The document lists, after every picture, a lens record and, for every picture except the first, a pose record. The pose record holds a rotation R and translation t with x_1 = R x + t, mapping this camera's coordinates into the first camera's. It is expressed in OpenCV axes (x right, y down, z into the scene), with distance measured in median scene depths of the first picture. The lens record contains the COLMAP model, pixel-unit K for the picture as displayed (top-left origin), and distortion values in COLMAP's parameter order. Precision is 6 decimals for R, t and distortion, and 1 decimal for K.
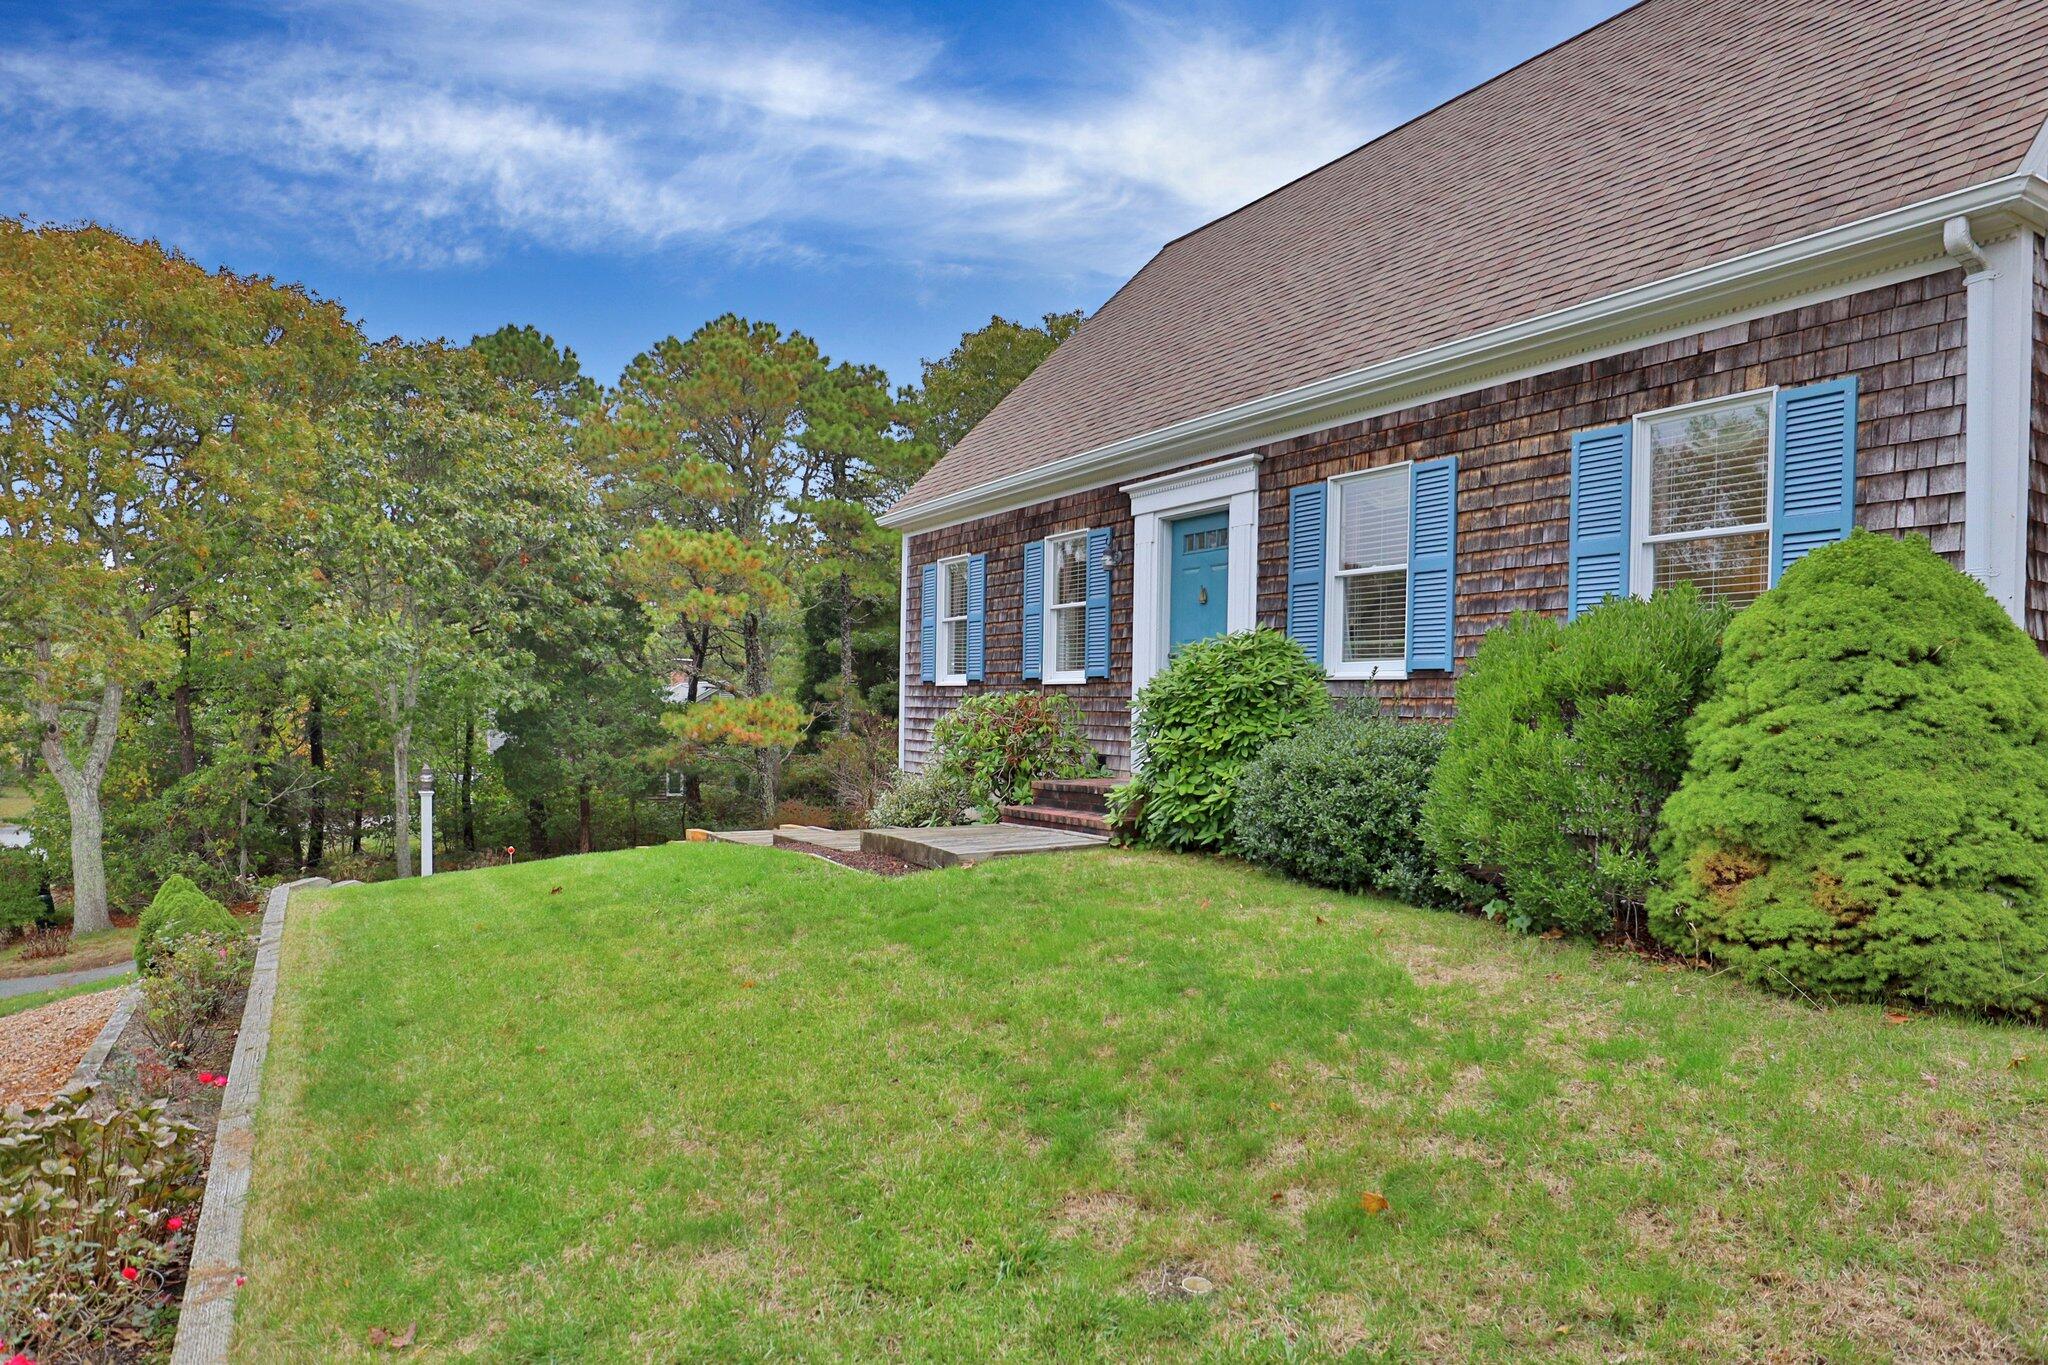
lens RADIAL K [[1273.1, 0, 1024.0], [0, 1273.1, 682.5], [0, 0, 1]] dist [-0.000942, 0.000482]
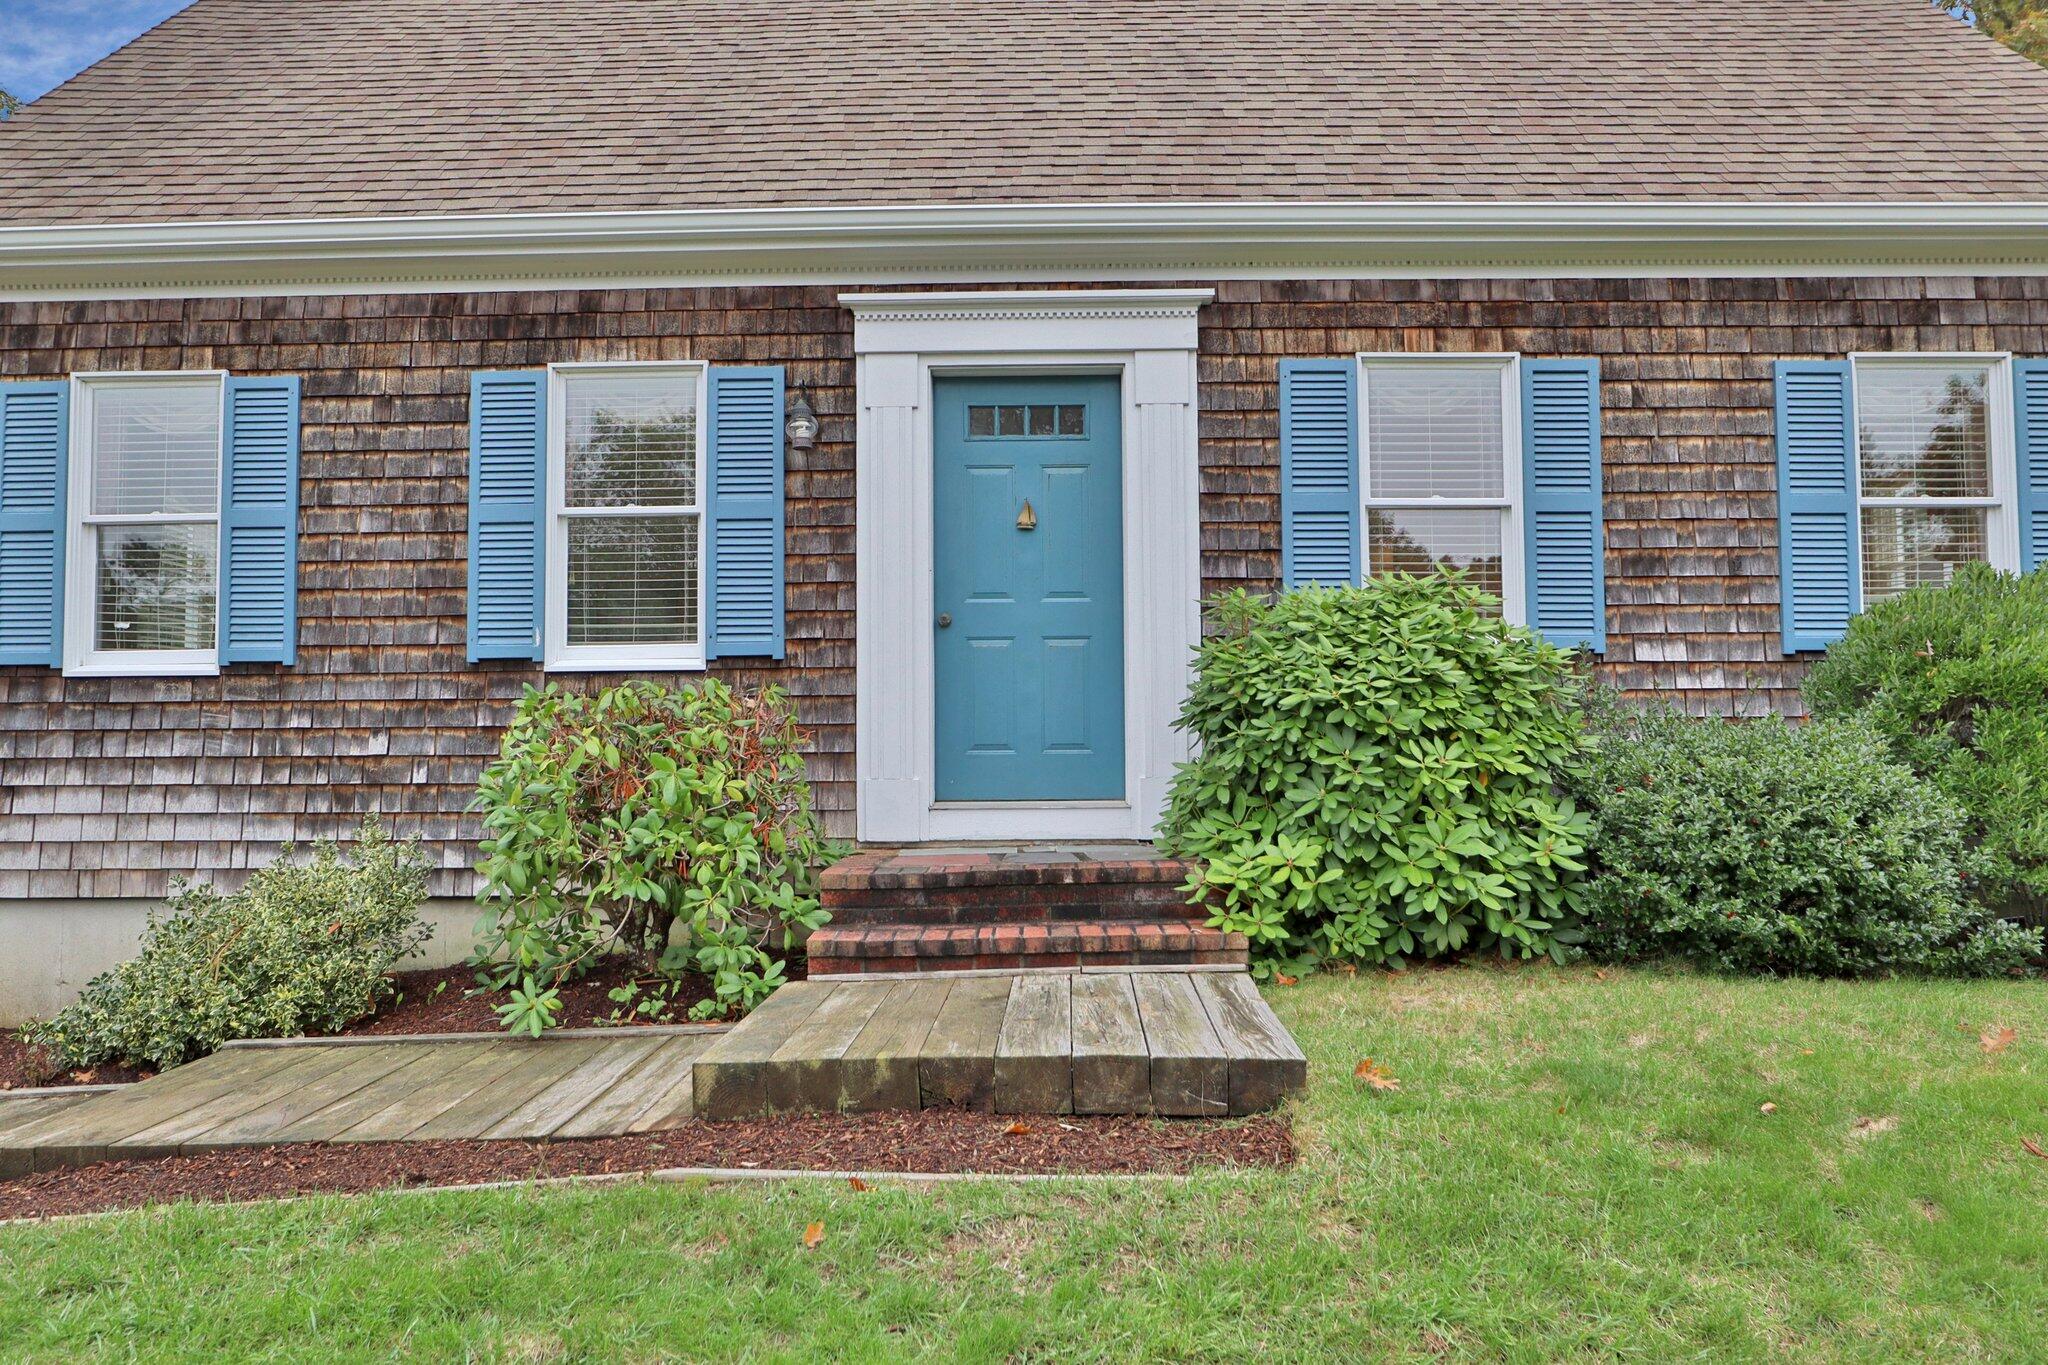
lens RADIAL K [[1386.5, 0, 1024.0], [0, 1386.5, 682.5], [0, 0, 1]] dist [-0.053798, 0.035004]
pose [[0.510208, 0.000812, 0.860050, -0.471536], [0.000197, 0.999999, -0.001061, 0.008652], [-0.860051, 0.000711, 0.510208, 0.815176]]
